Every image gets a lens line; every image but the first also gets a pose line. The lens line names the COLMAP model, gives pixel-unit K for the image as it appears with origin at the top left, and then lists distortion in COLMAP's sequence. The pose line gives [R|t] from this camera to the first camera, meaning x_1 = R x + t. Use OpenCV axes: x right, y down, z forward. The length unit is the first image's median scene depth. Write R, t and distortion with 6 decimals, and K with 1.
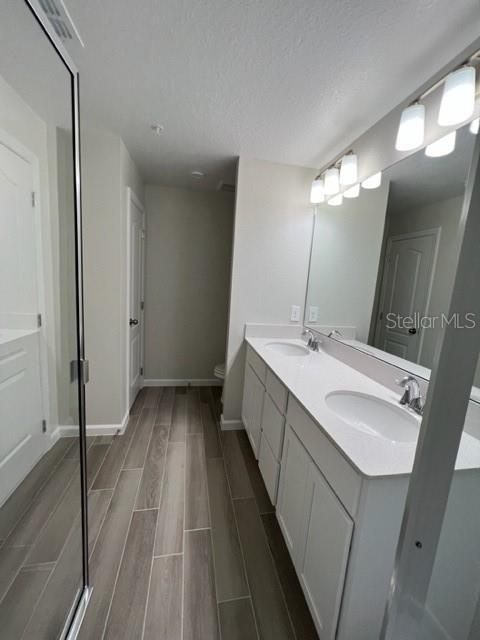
lens RADIAL K [[257.8, 0, 240.0], [0, 257.8, 320.0], [0, 0, 1]] dist [-0.000877, -0.000066]
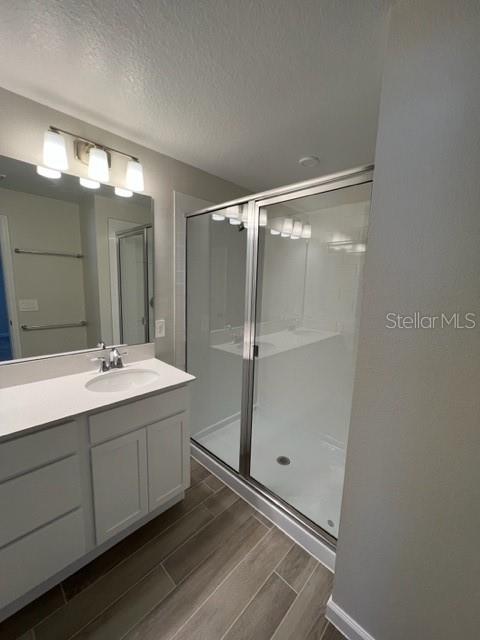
lens RADIAL K [[257.8, 0, 240.0], [0, 257.8, 320.0], [0, 0, 1]] dist [-0.000877, -0.000066]
pose [[-0.579199, -0.199711, 0.790344, -0.877528], [0.055124, 0.957712, 0.282400, -0.311871], [-0.813320, 0.207132, -0.543697, 1.106774]]
